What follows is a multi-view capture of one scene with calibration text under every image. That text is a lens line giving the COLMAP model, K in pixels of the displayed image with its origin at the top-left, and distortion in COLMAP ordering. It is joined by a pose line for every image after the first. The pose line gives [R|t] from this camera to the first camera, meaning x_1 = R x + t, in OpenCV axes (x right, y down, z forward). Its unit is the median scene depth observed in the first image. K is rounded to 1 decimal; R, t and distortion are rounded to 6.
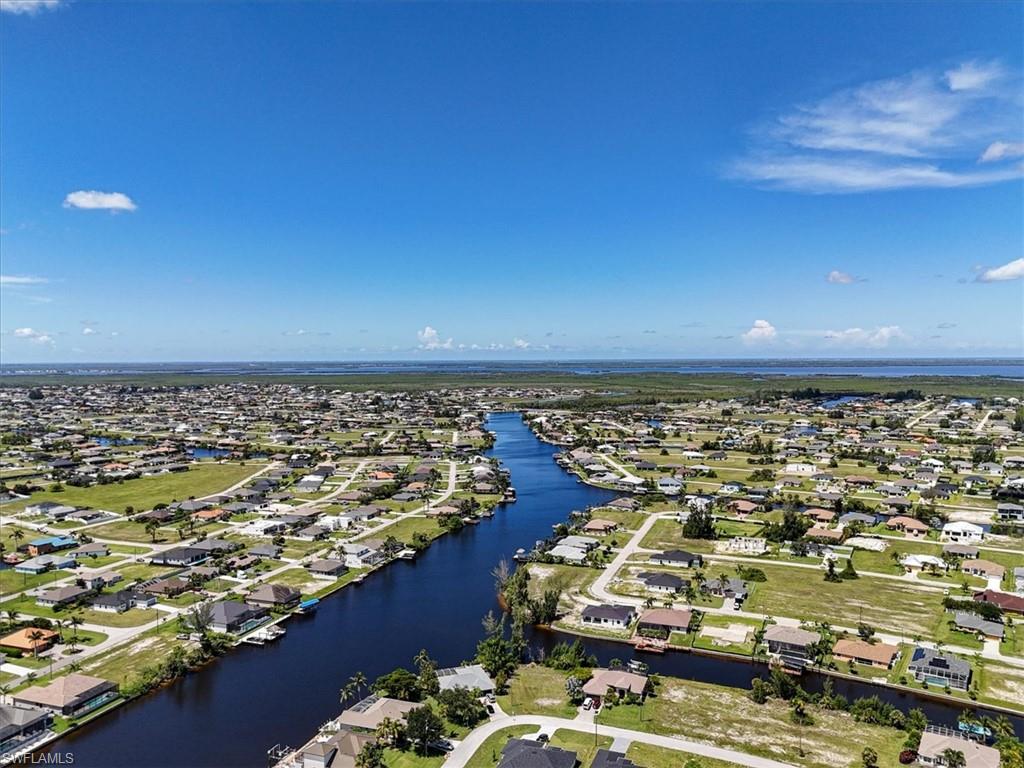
lens RADIAL K [[763.5, 0, 511.2], [0, 763.5, 363.0], [0, 0, 1]] dist [0.060712, -0.054053]
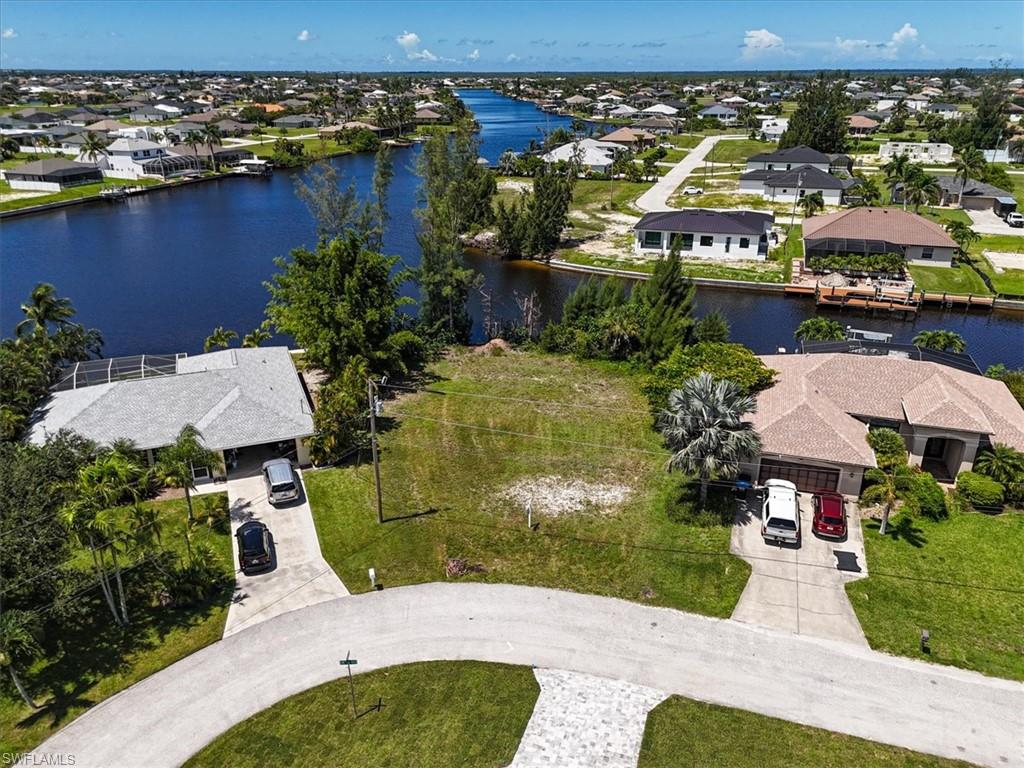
lens RADIAL K [[755.8, 0, 511.7], [0, 755.8, 387.3], [0, 0, 1]] dist [0.062244, -0.053592]
pose [[0.999463, -0.007665, 0.031869, 0.025650], [-0.004742, 0.928229, 0.371979, 0.318107], [-0.032432, -0.371930, 0.927694, 0.775350]]
